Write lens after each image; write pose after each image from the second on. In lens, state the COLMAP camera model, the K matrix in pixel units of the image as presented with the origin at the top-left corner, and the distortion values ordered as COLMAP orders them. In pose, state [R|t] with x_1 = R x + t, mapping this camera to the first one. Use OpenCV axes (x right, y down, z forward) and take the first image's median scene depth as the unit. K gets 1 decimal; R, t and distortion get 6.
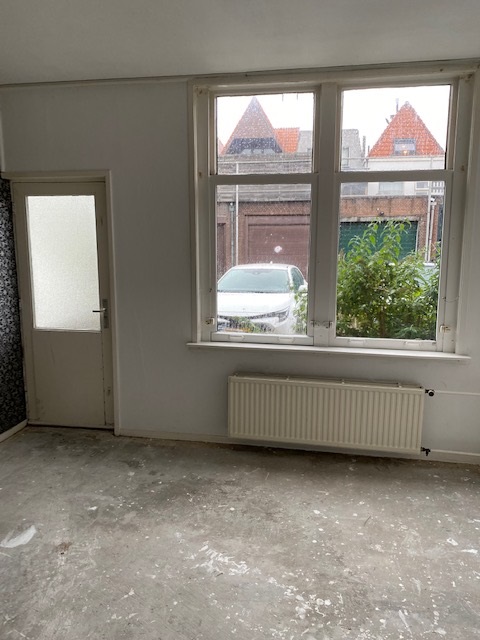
lens RADIAL K [[492.3, 0, 240.3], [0, 492.3, 311.8], [0, 0, 1]] dist [0.051690, -0.045605]
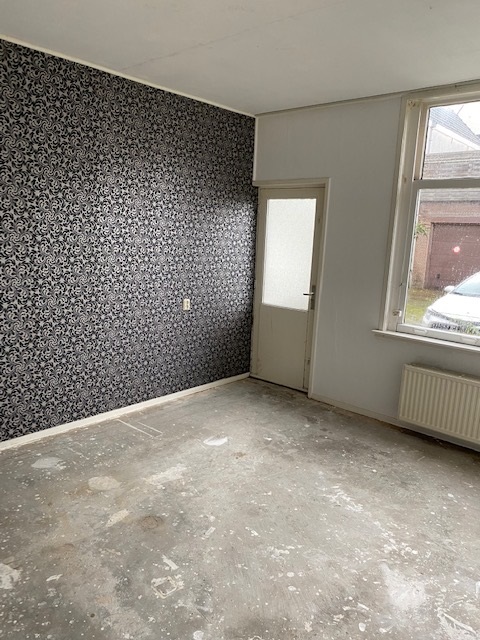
lens RADIAL K [[492.3, 0, 239.3], [0, 492.3, 318.1], [0, 0, 1]] dist [0.051690, -0.045605]
pose [[0.850129, 0.128134, -0.510747, 0.221943], [-0.119572, 0.991579, 0.049738, 0.018618], [0.512819, 0.018787, 0.858291, -0.142139]]
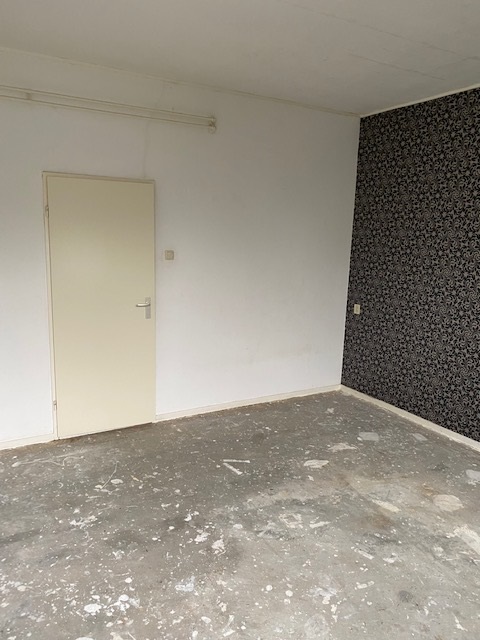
lens RADIAL K [[492.3, 0, 243.8], [0, 492.3, 326.0], [0, 0, 1]] dist [0.051690, -0.045605]
pose [[-0.756714, 0.093855, -0.646974, 0.408066], [-0.129867, 0.948337, 0.289468, -0.116390], [0.640718, 0.303065, -0.705431, 0.792300]]
